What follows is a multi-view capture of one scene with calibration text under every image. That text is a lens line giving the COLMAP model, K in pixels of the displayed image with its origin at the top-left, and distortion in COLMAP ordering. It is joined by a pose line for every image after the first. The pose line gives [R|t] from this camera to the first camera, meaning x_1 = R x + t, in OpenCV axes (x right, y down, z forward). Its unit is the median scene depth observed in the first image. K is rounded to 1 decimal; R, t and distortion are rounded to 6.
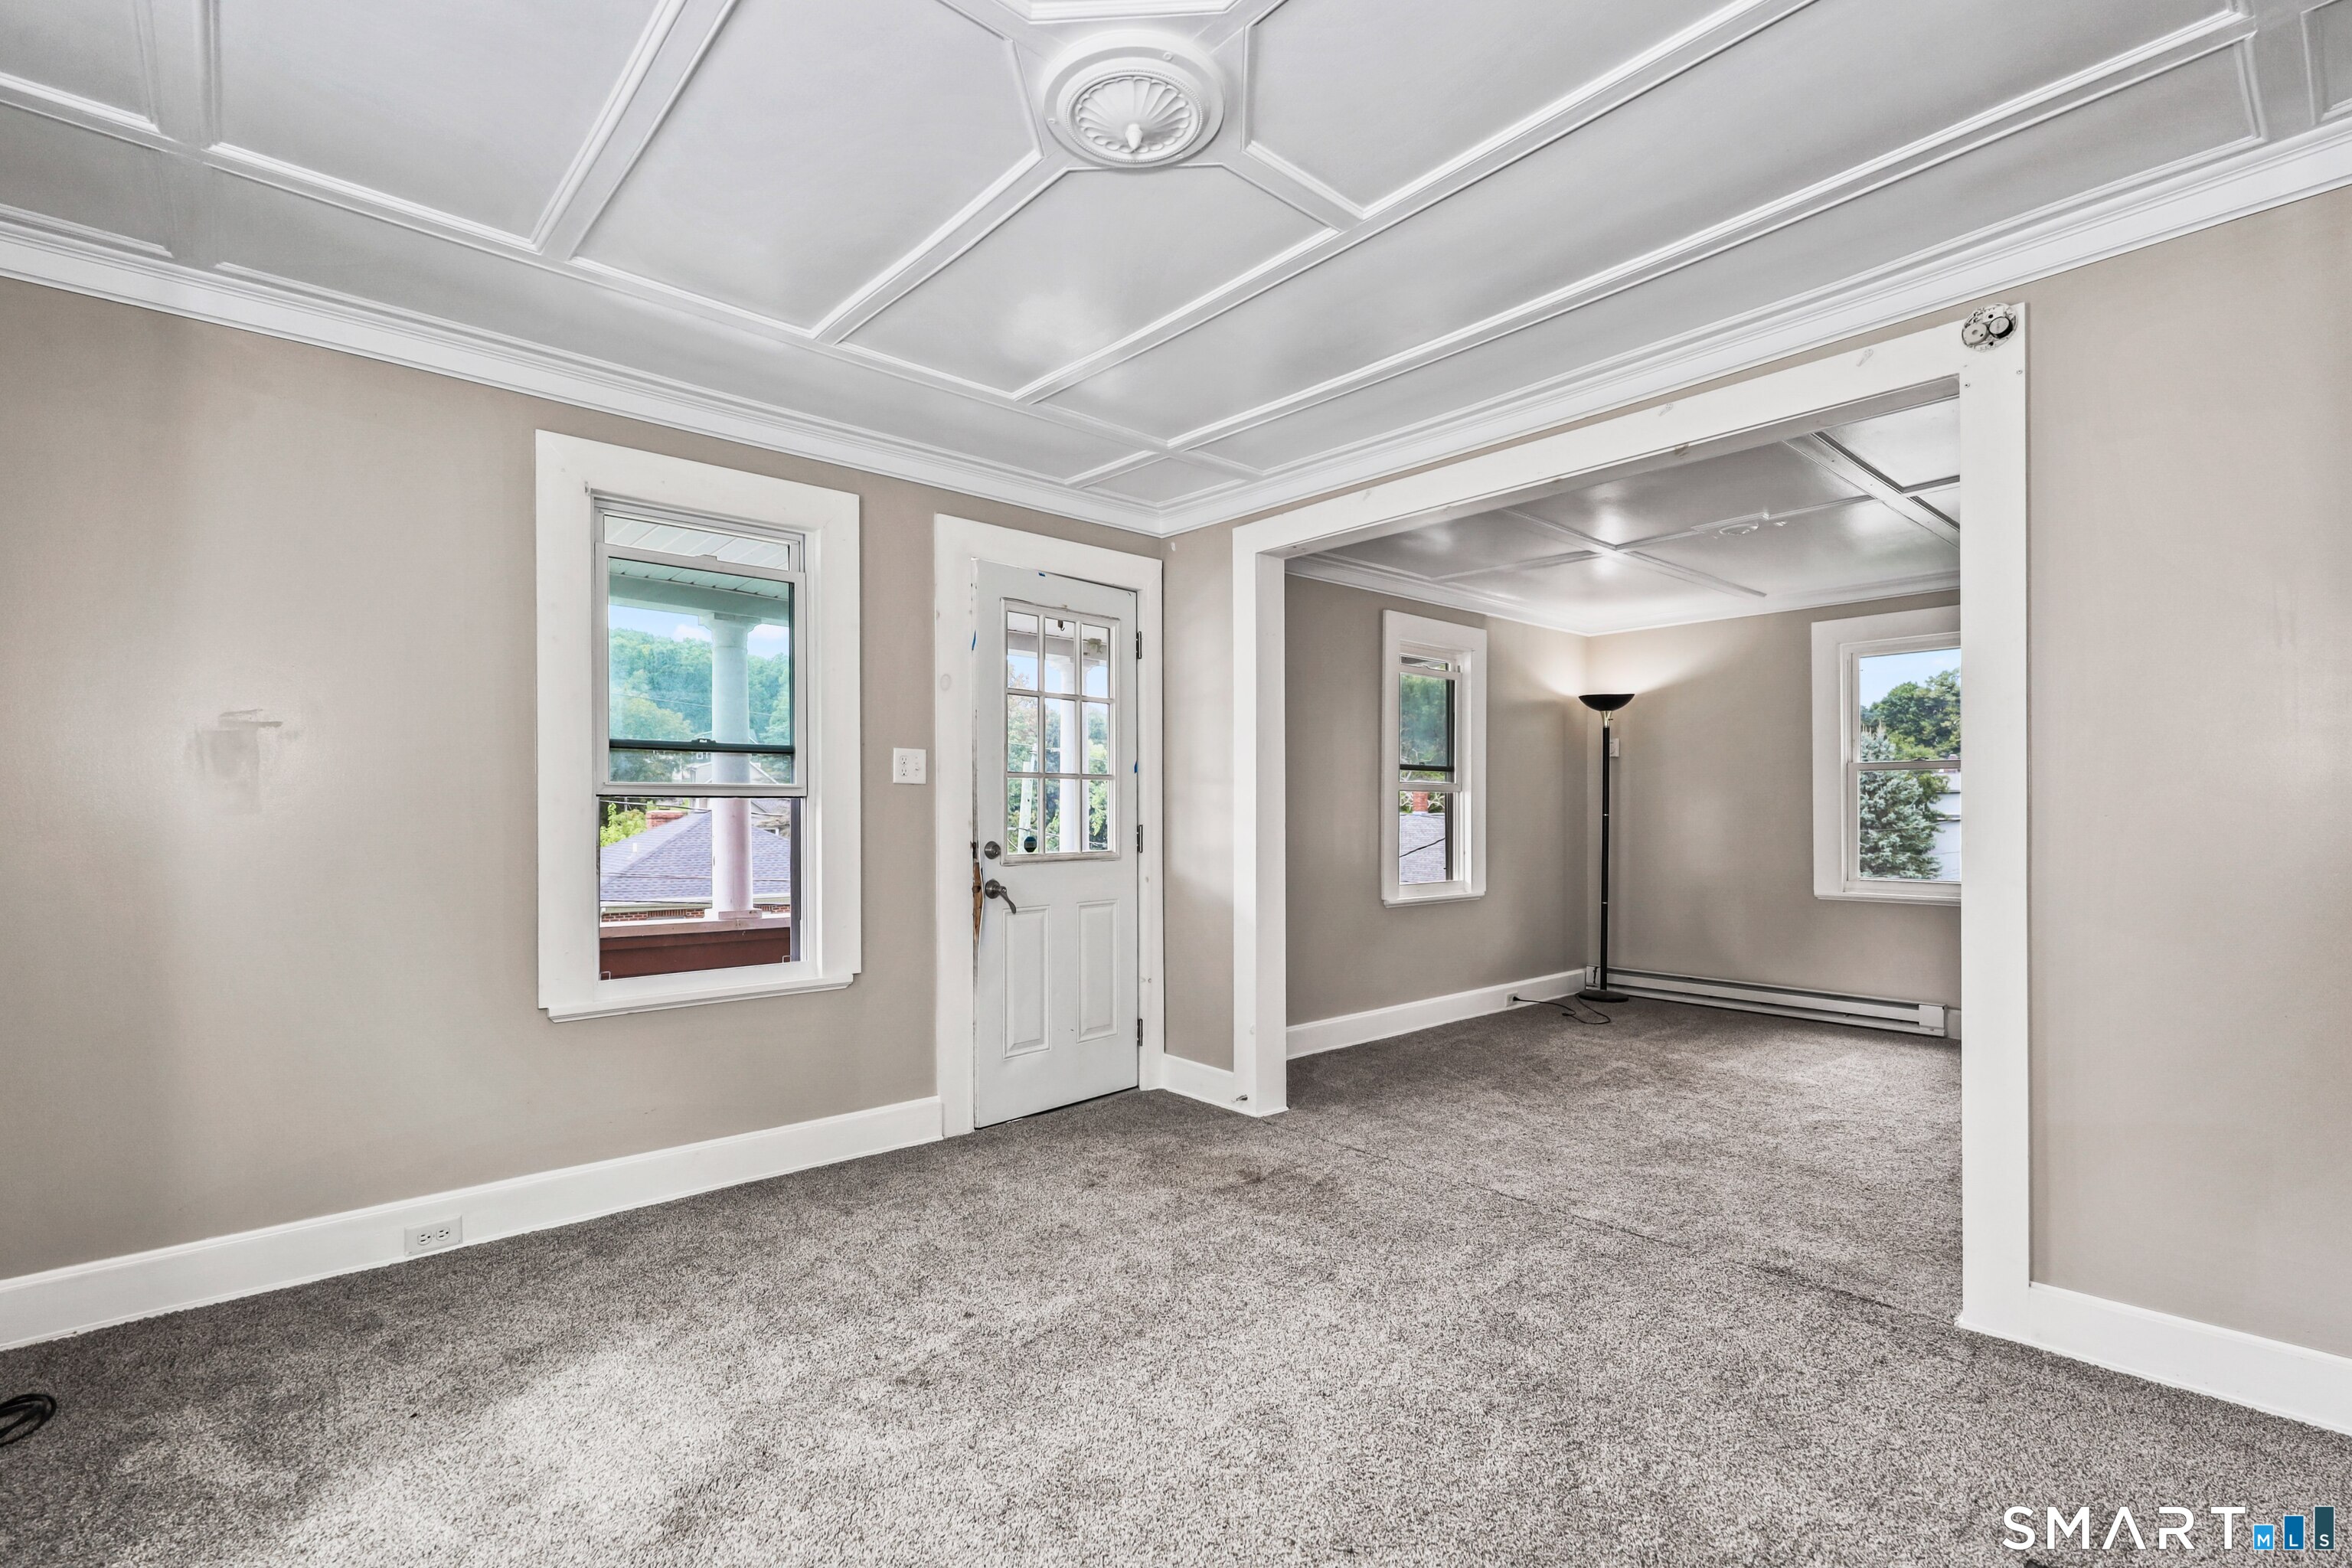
lens RADIAL K [[1040.7, 0, 1116.0], [0, 1040.7, 810.6], [0, 0, 1]] dist [-0.000287, 0.000366]
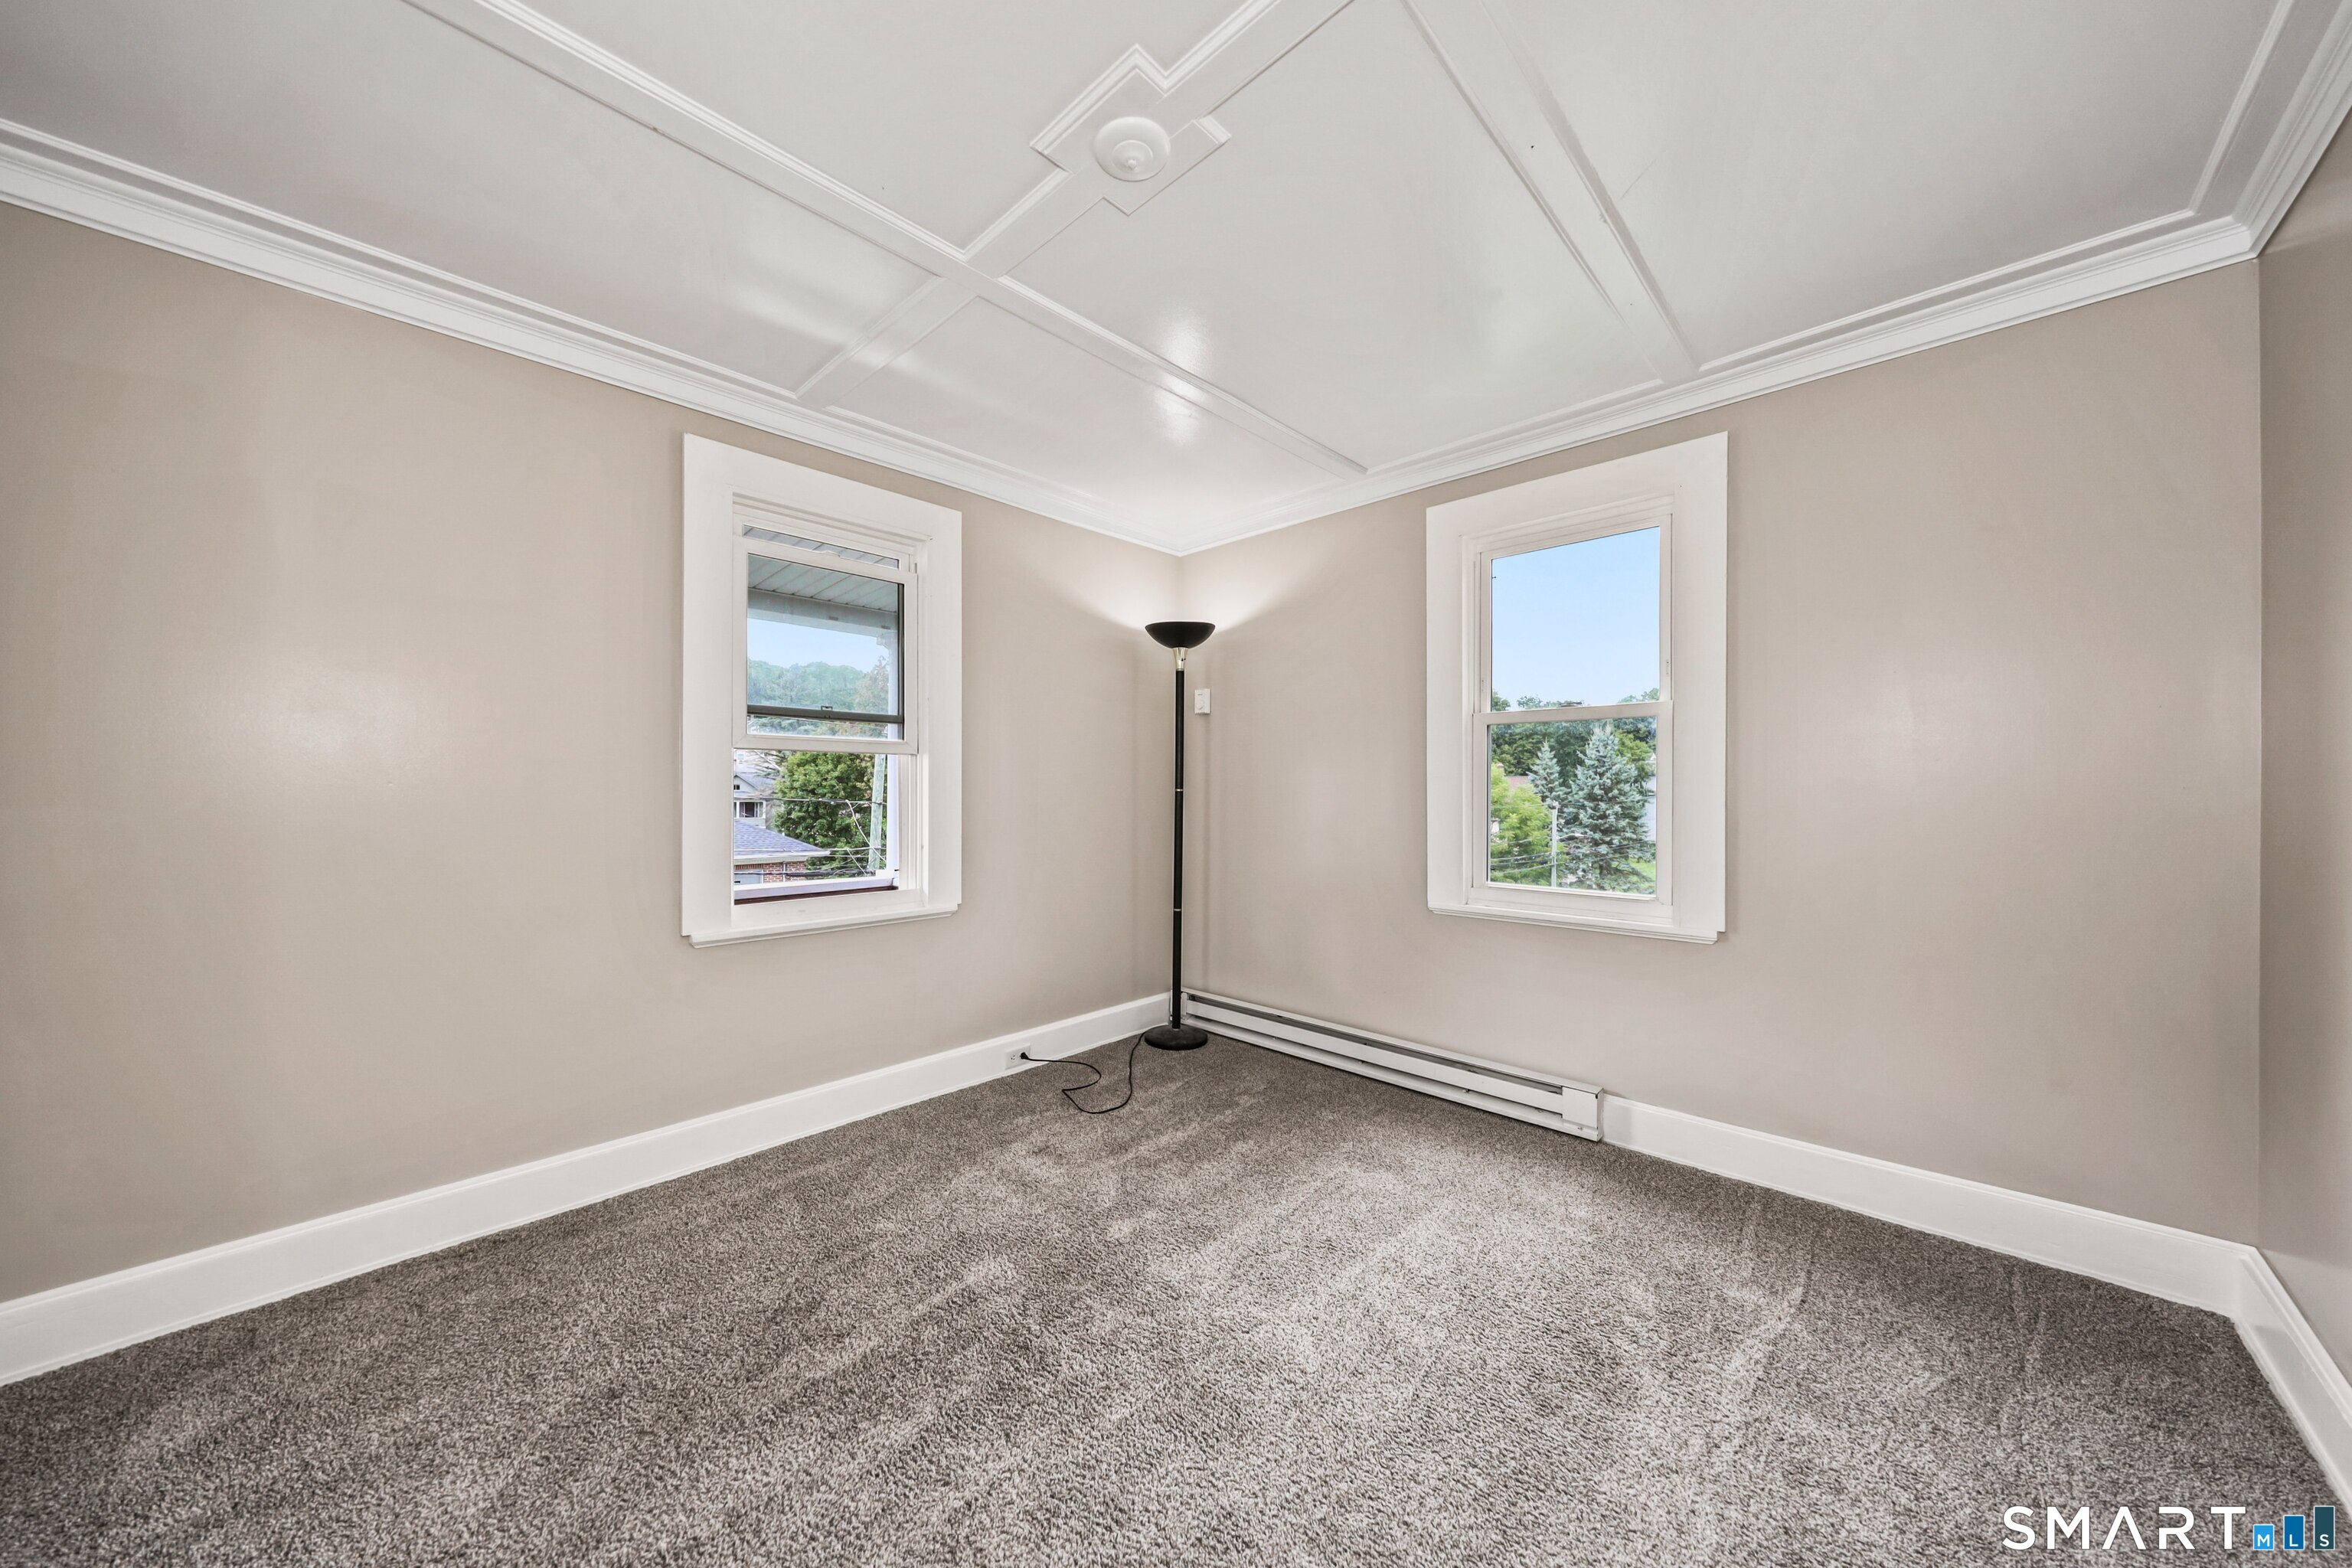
lens RADIAL K [[807.5, 0, 1109.6], [0, 807.5, 792.8], [0, 0, 1]] dist [-0.001785, -0.000082]
pose [[0.996819, 0.002066, 0.079666, 0.529424], [-0.002684, 0.999967, 0.007655, 0.002533], [-0.079648, -0.007845, 0.996792, 0.616135]]
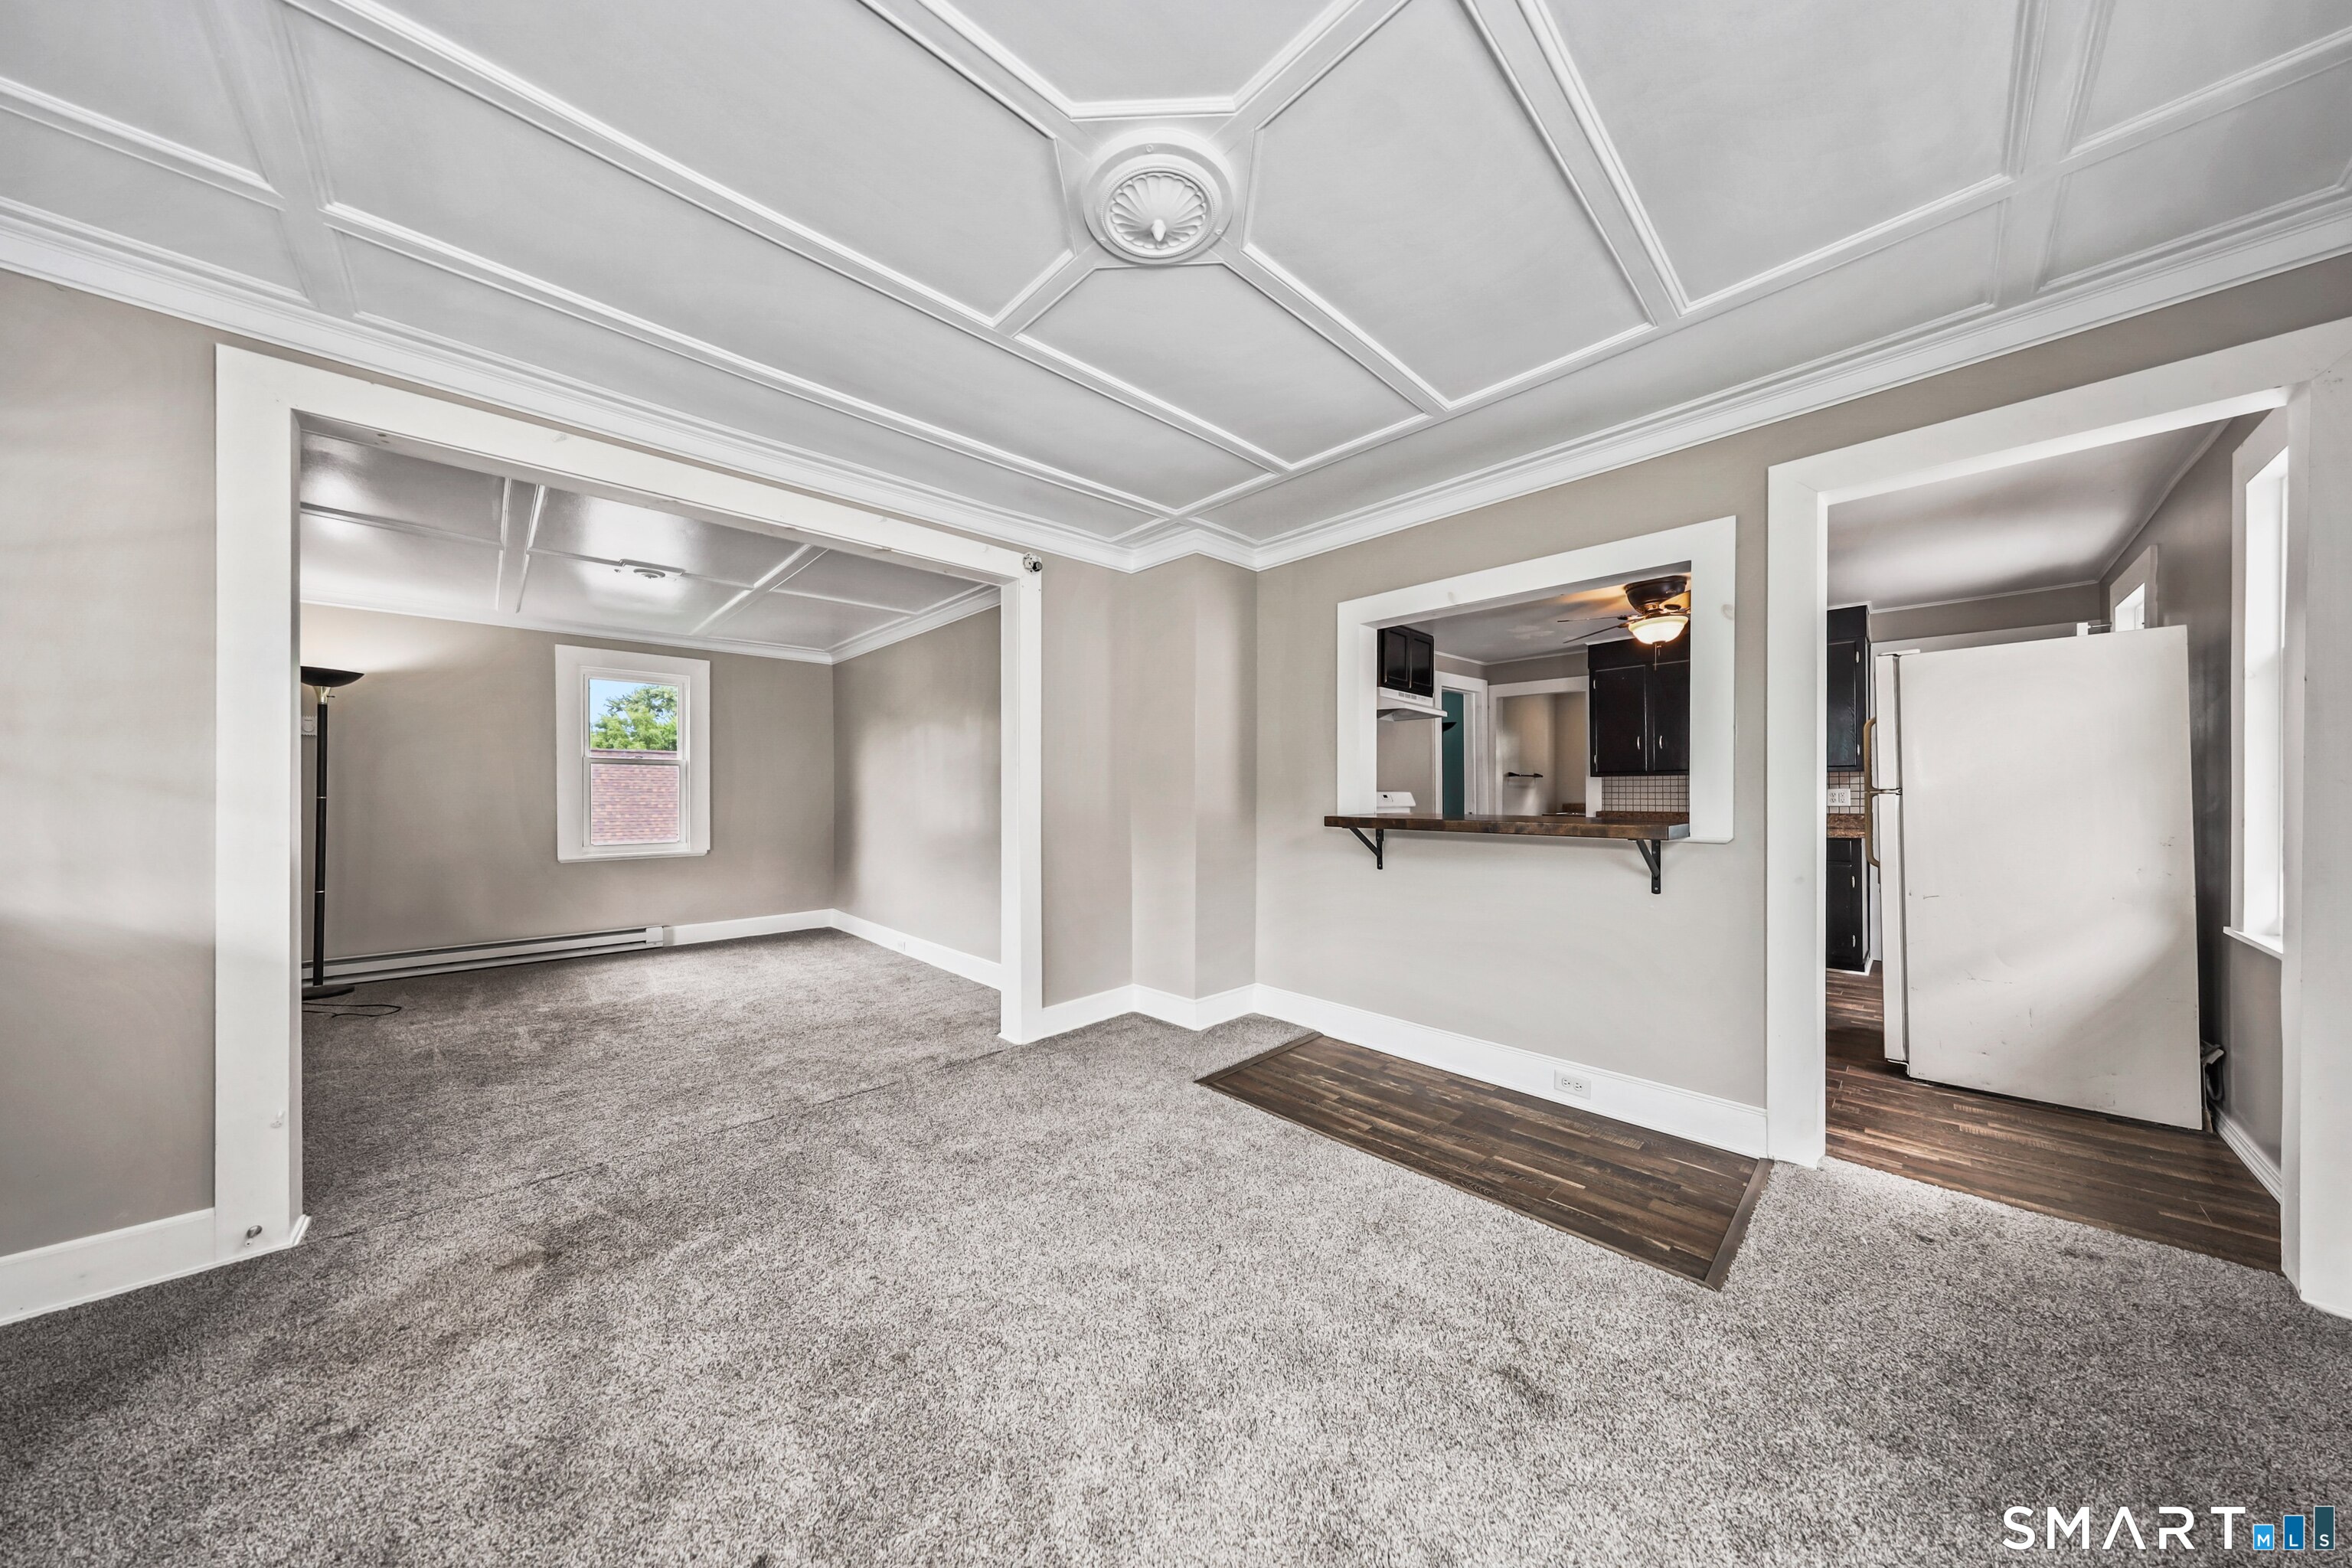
lens RADIAL K [[720.8, 0, 1166.8], [0, 720.8, 791.9], [0, 0, 1]] dist [-0.000009, -0.000054]
pose [[-0.052173, 0.005252, 0.998624, -0.304293], [-0.001306, 0.999985, -0.005327, 0.002116], [-0.998637, -0.001582, -0.052165, 0.385845]]
